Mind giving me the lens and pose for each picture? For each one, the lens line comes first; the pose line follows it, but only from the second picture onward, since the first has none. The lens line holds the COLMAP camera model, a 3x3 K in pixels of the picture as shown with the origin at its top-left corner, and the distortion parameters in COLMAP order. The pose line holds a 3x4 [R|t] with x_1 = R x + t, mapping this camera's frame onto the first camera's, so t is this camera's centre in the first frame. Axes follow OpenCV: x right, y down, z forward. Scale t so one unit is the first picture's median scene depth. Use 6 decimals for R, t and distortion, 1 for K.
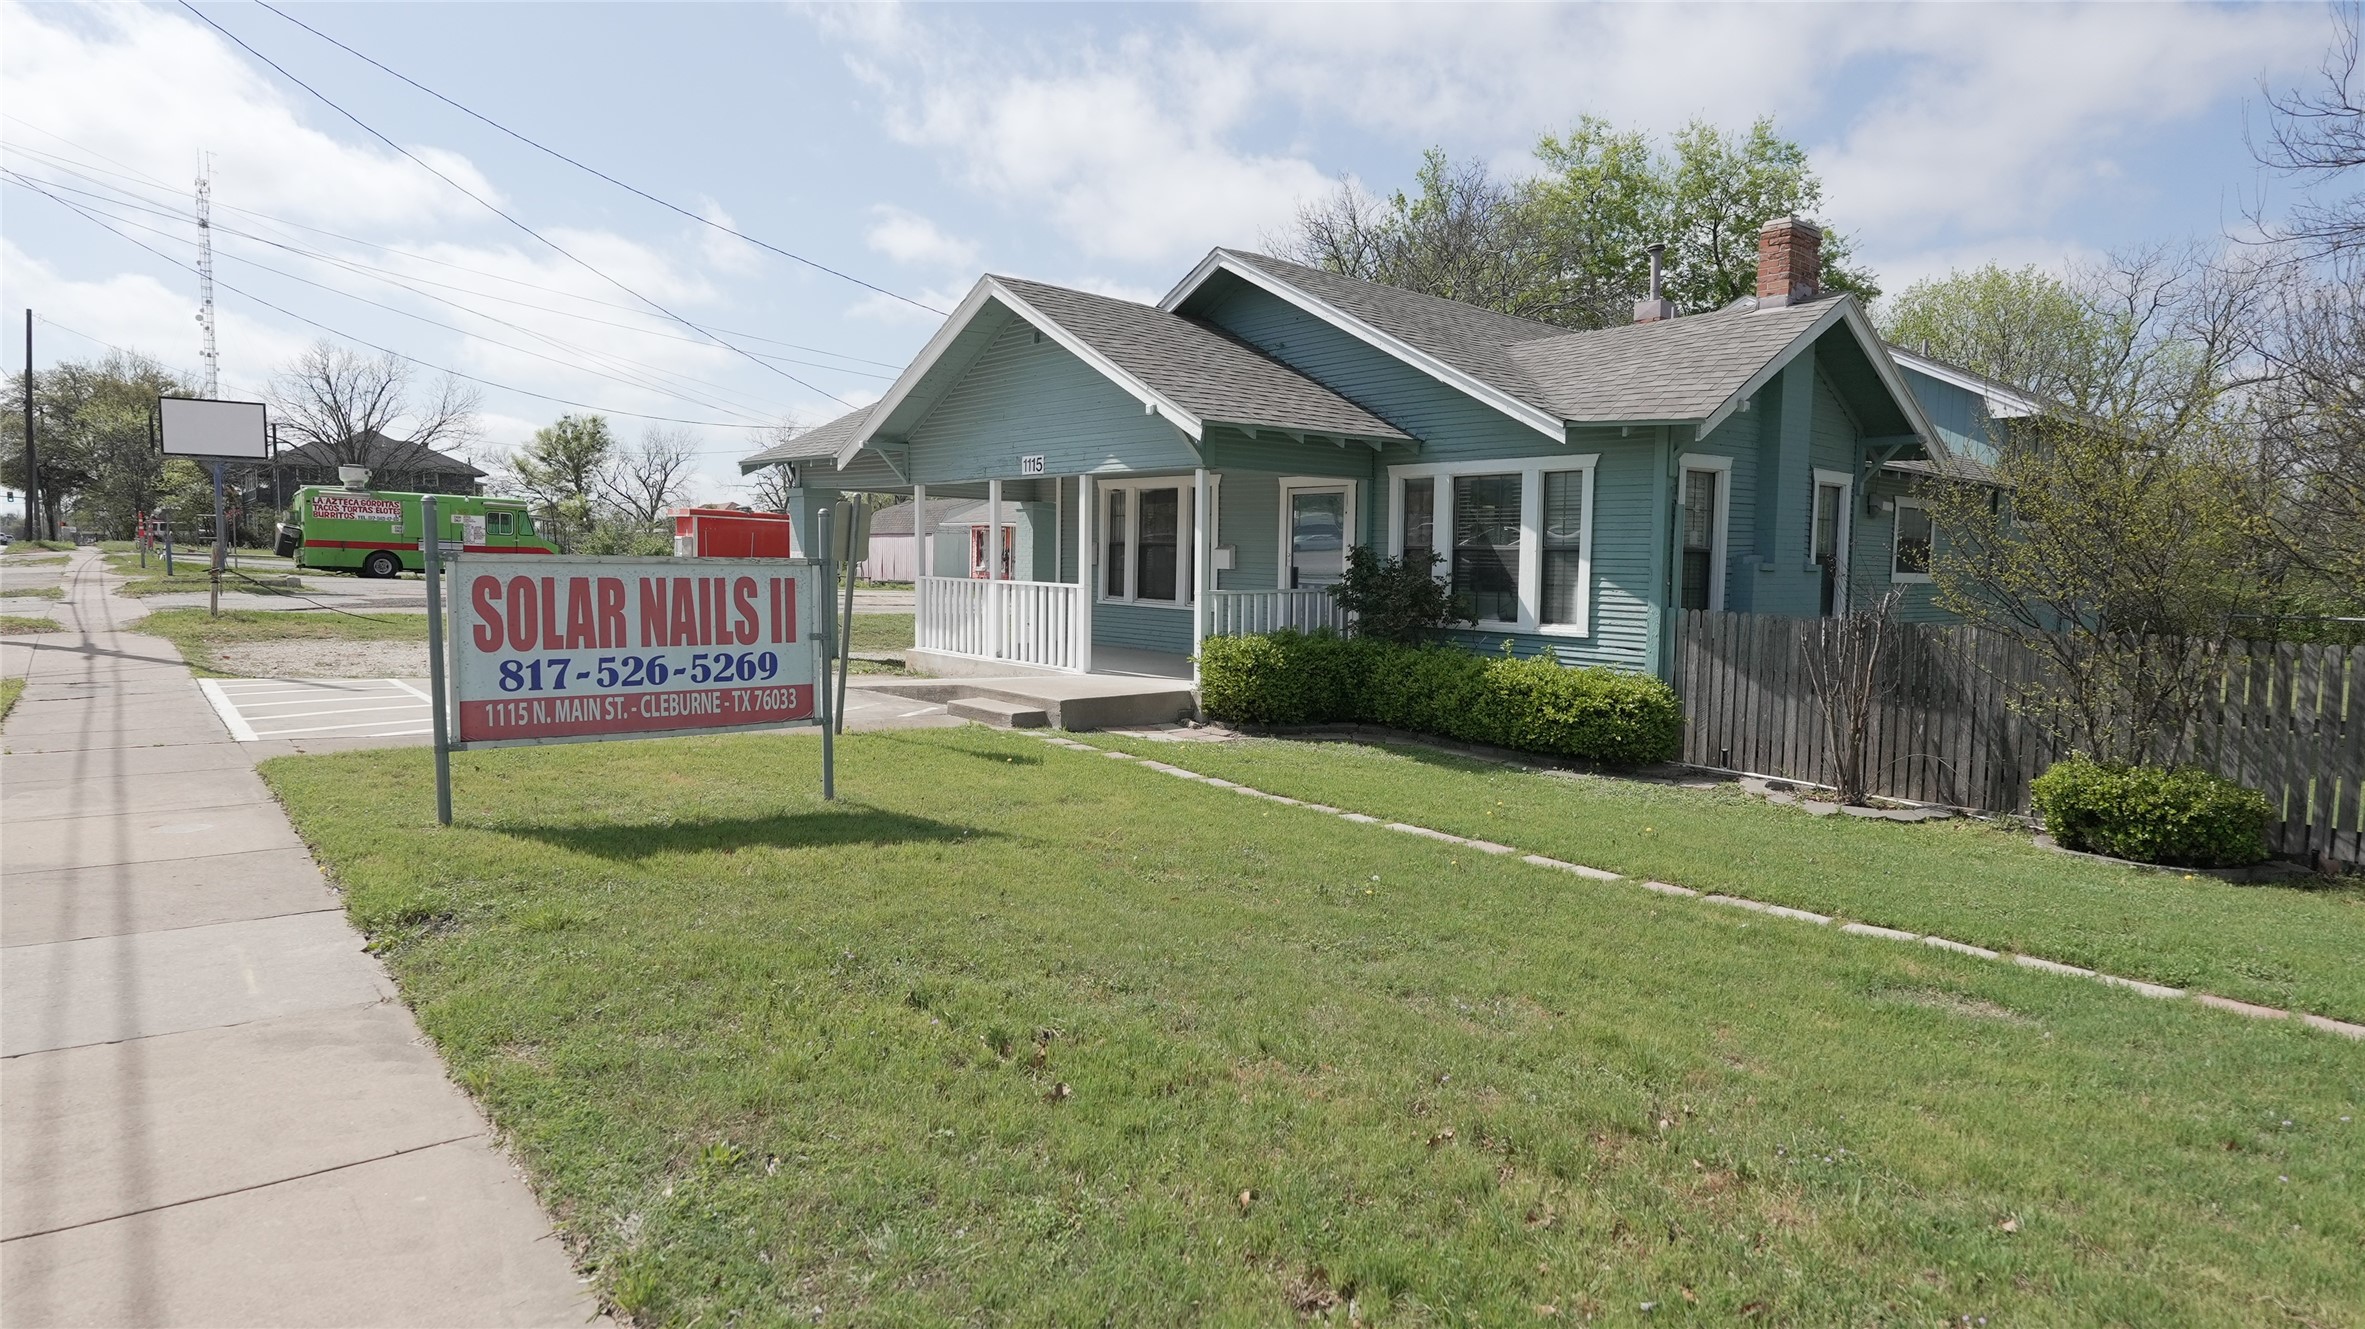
lens RADIAL K [[1327.6, 0, 1182.5], [0, 1327.6, 664.5], [0, 0, 1]] dist [-0.000832, 0.000047]
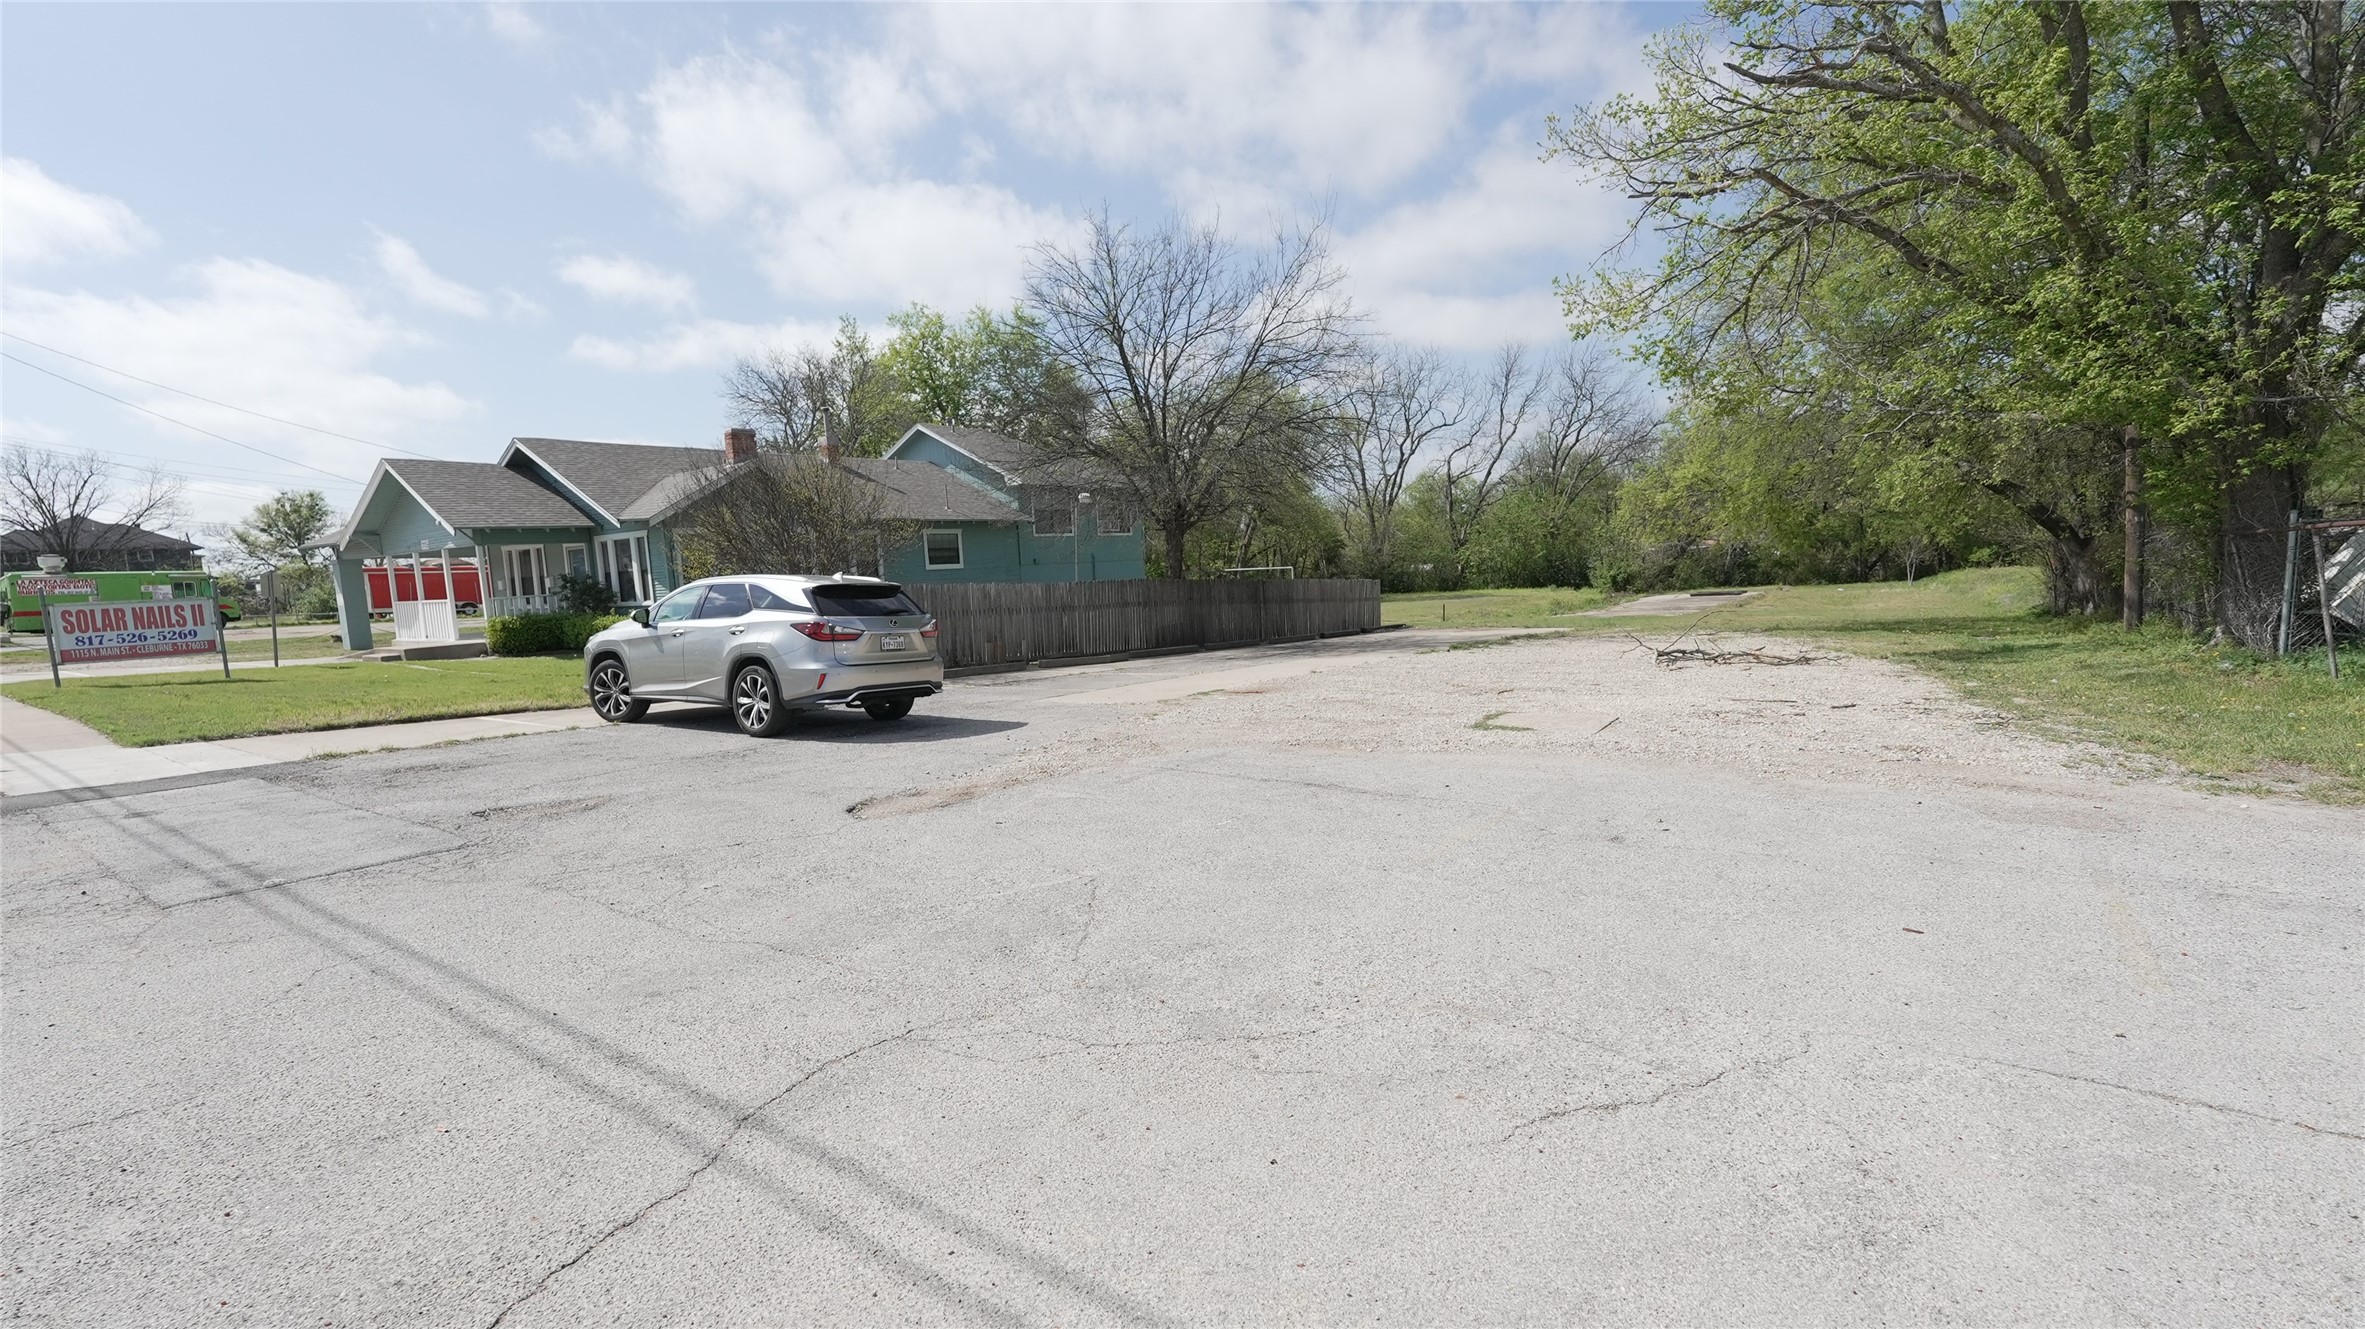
lens RADIAL K [[1048.9, 0, 1182.5], [0, 1048.9, 664.5], [0, 0, 1]] dist [-0.003273, -0.000485]
pose [[0.965159, -0.090835, 0.245392, 0.463859], [0.087388, 0.995863, 0.024923, 0.076044], [-0.246641, -0.002611, 0.969103, -0.675157]]
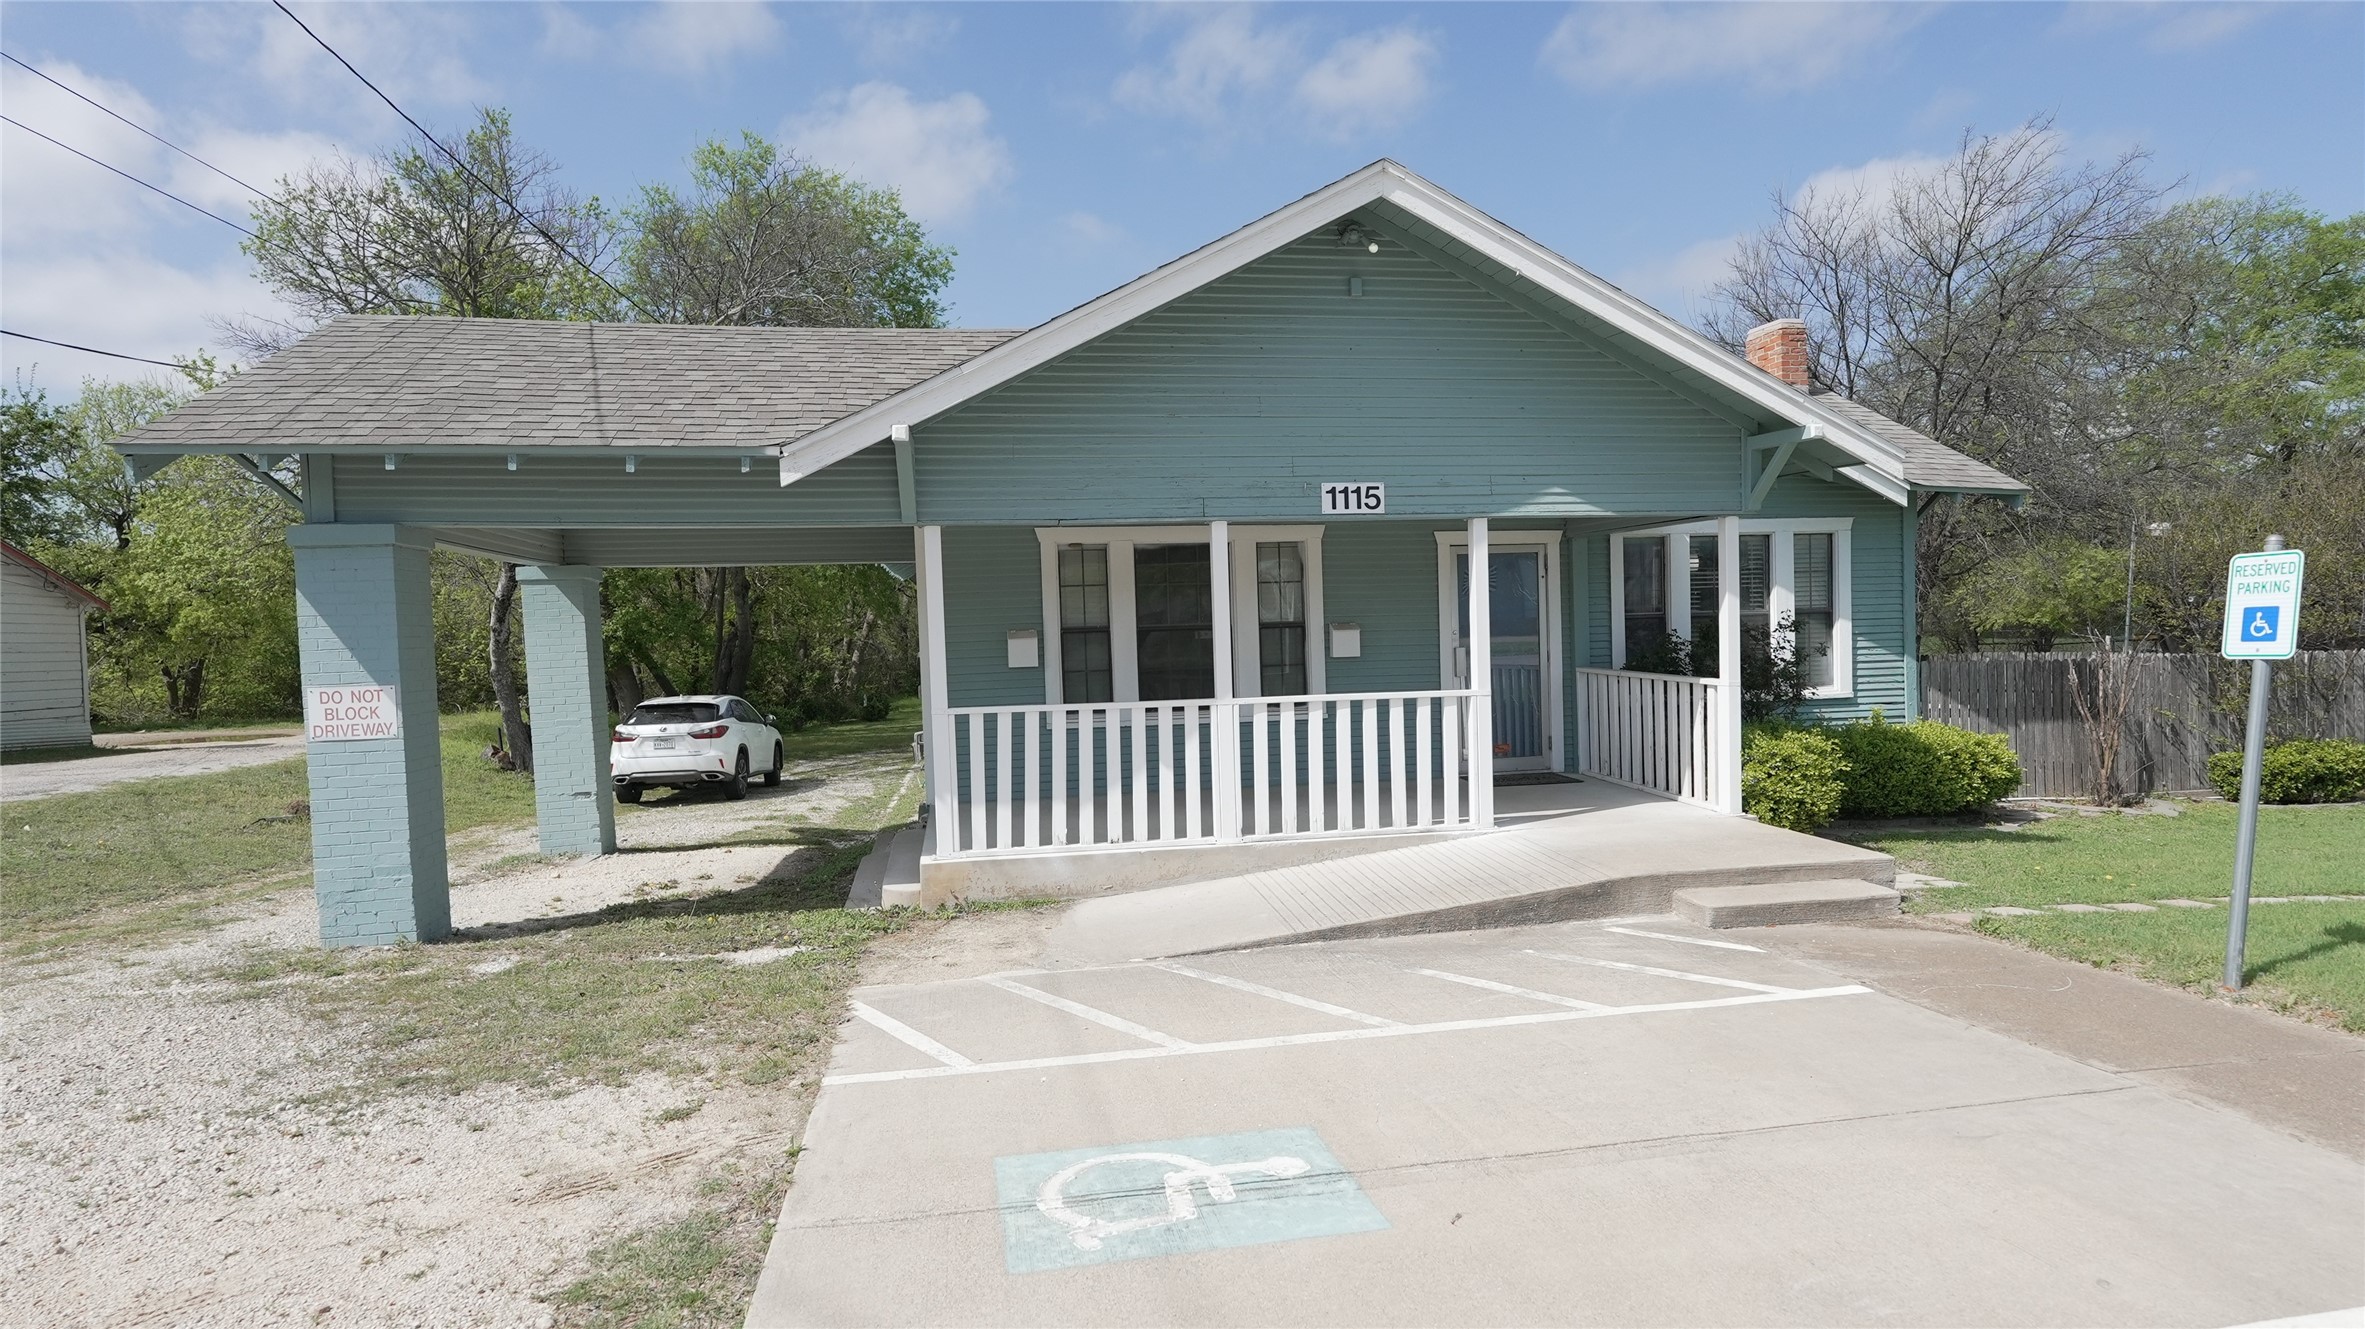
lens RADIAL K [[1360.5, 0, 1182.5], [0, 1360.5, 664.5], [0, 0, 1]] dist [-0.001657, -0.000246]
pose [[0.457737, -0.055714, 0.887340, -0.517177], [0.110526, 0.993859, 0.005386, -0.065210], [-0.882191, 0.095609, 0.461084, 0.591217]]
